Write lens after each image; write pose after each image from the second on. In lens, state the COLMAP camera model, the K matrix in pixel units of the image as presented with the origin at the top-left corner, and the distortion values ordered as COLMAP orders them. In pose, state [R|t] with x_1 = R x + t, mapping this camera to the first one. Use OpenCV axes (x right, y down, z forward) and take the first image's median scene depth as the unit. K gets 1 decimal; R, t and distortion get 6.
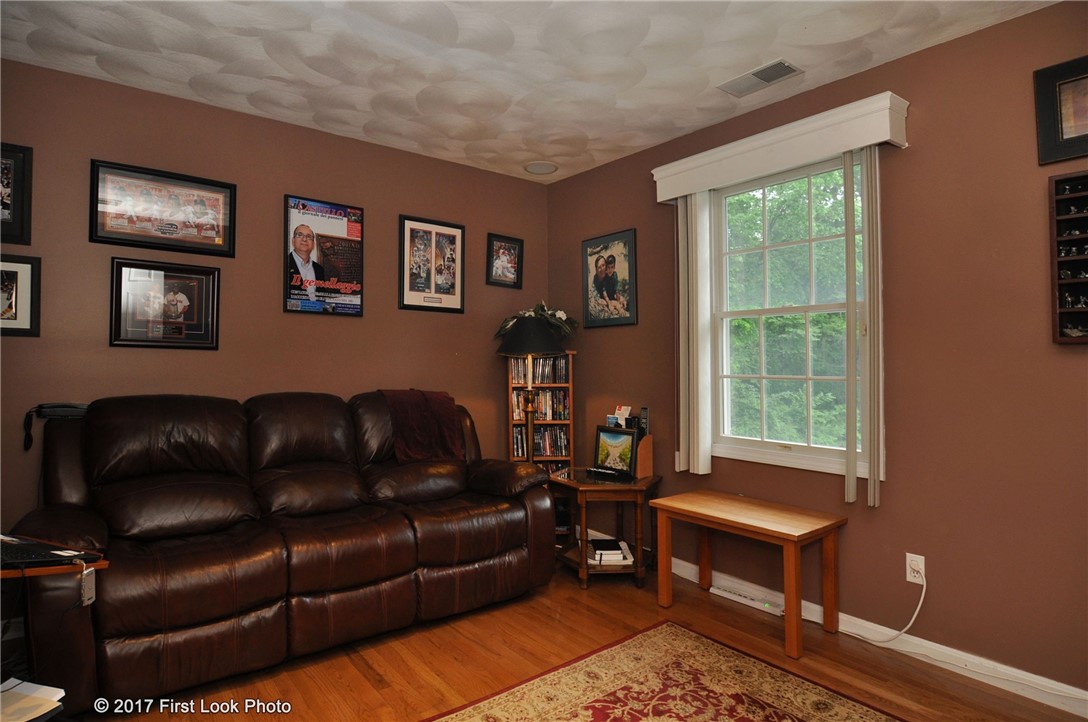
lens RADIAL K [[597.7, 0, 561.3], [0, 597.7, 339.4], [0, 0, 1]] dist [0.006058, 0.001059]
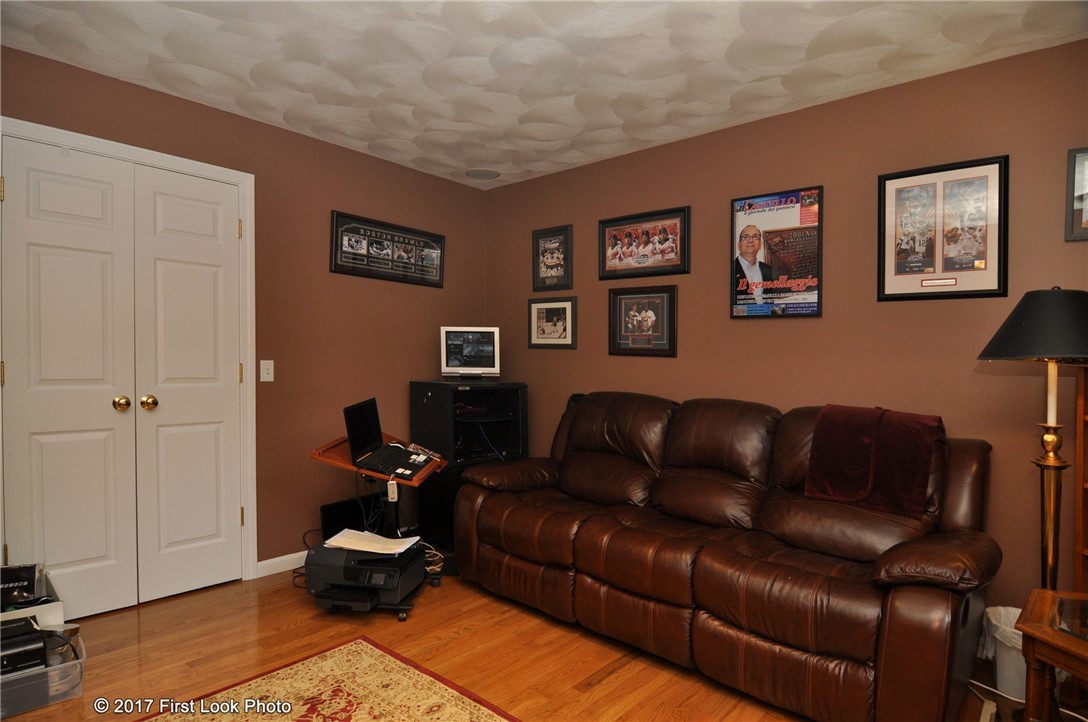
lens RADIAL K [[597.7, 0, 547.8], [0, 597.7, 361.6], [0, 0, 1]] dist [0.006058, 0.001059]
pose [[0.180468, 0.000763, -0.983580, 0.446743], [0.023694, 0.999706, 0.005123, 0.012790], [0.983295, -0.024229, 0.180397, 0.502299]]
